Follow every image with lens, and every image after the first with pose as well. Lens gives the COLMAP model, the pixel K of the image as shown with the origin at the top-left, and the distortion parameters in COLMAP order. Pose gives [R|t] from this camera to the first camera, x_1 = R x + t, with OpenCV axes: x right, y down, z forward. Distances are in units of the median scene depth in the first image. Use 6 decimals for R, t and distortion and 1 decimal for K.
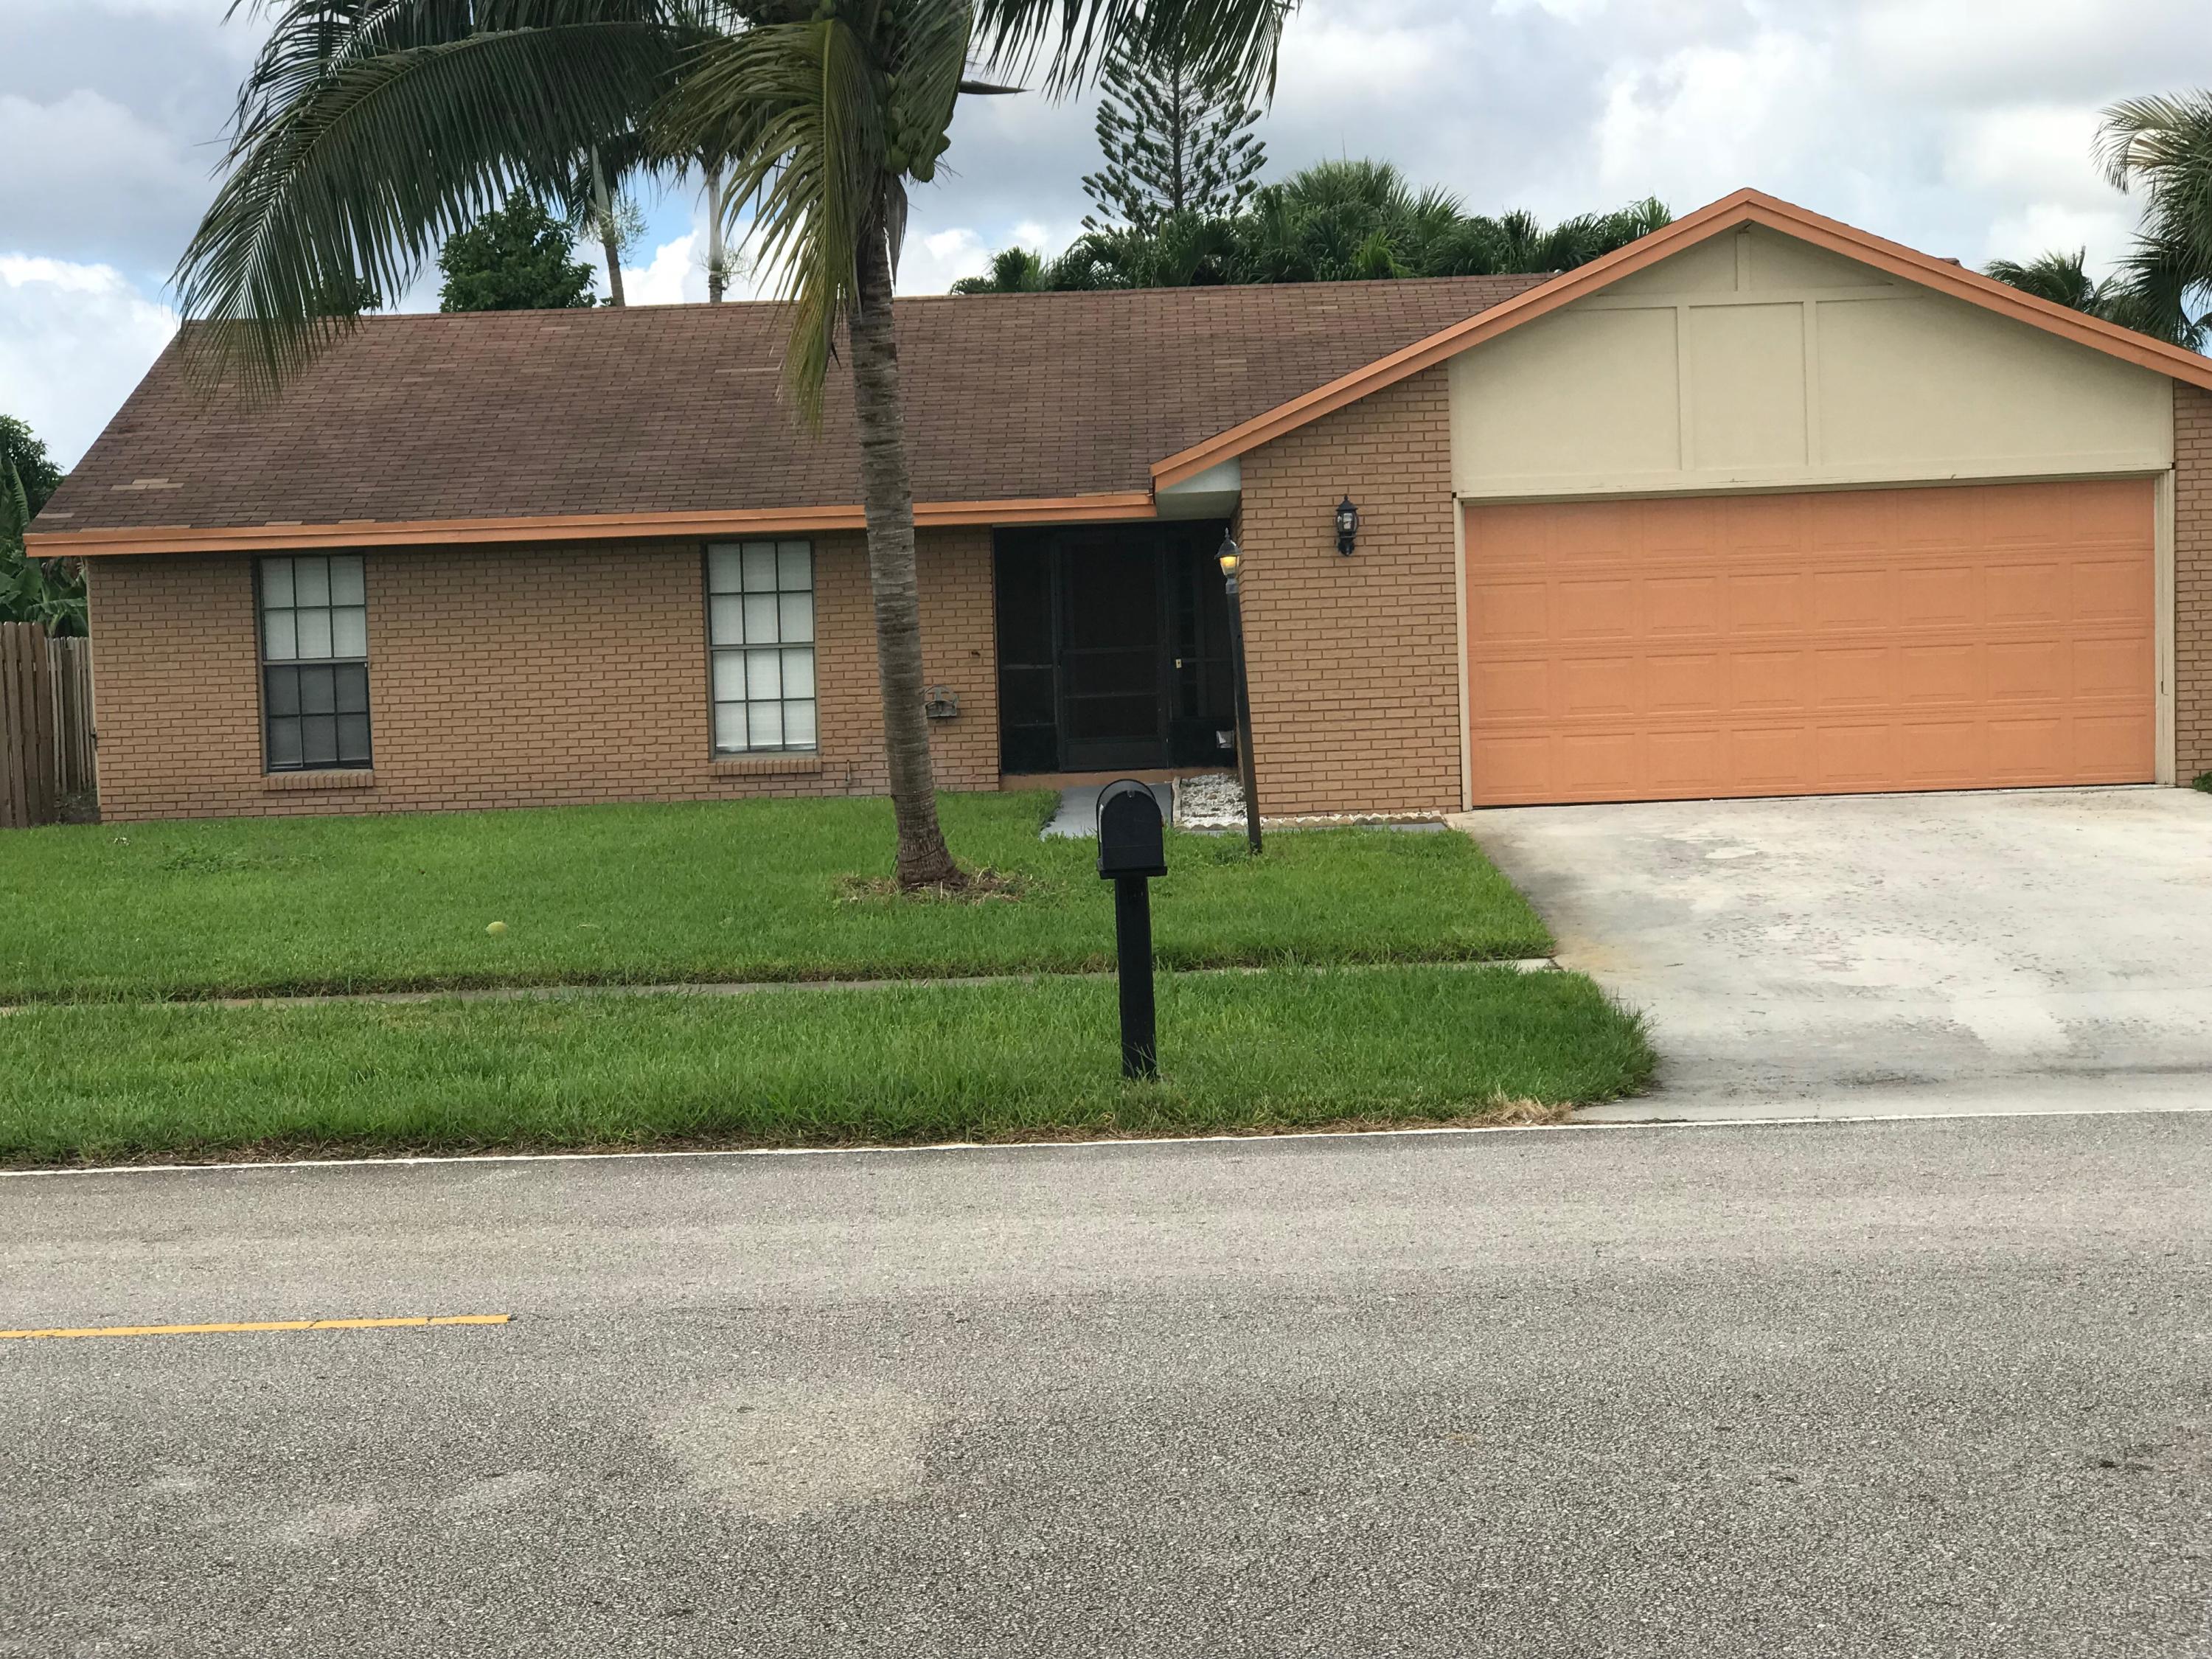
lens RADIAL K [[3645.1, 0, 1106.0], [0, 3645.1, 829.5], [0, 0, 1]] dist [-0.153095, 1.844071]
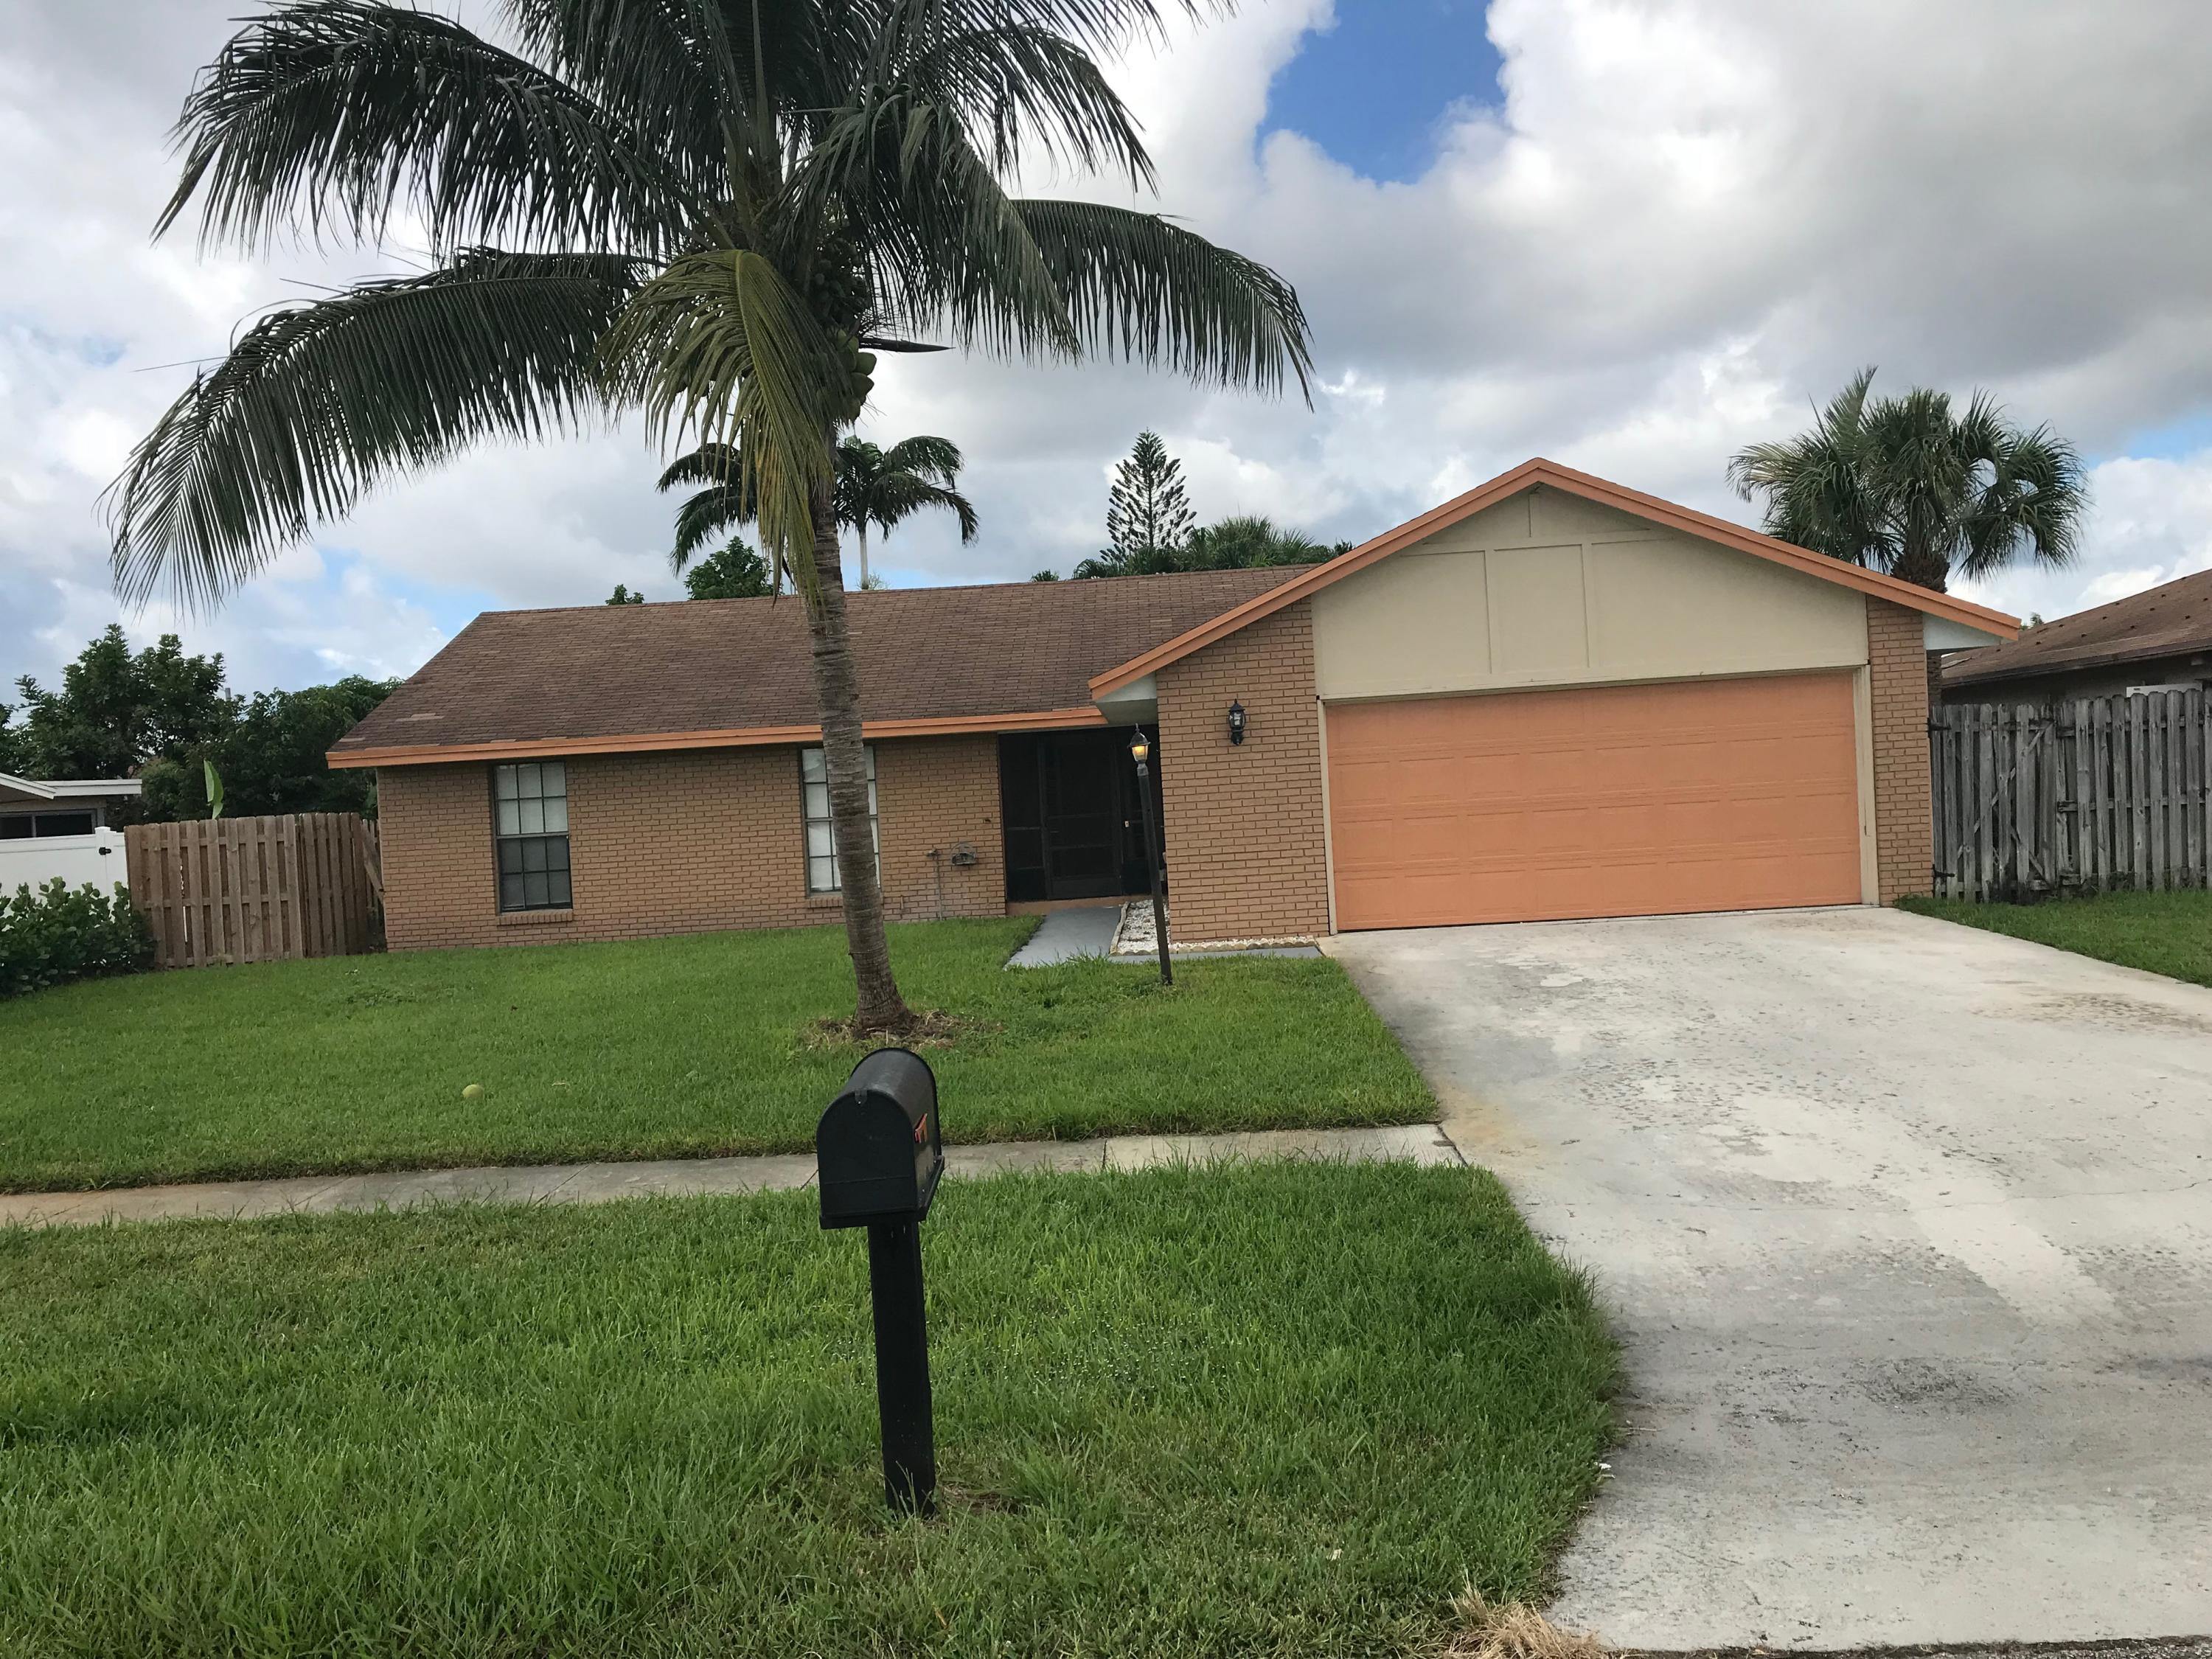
lens RADIAL K [[1810.2, 0, 1074.4], [0, 1810.2, 823.7], [0, 0, 1]] dist [0.202912, -0.703574]
pose [[0.999257, -0.021800, -0.031783, 0.026885], [0.020547, 0.999019, -0.039222, -0.021578], [0.032607, 0.038540, 0.998725, 0.335029]]
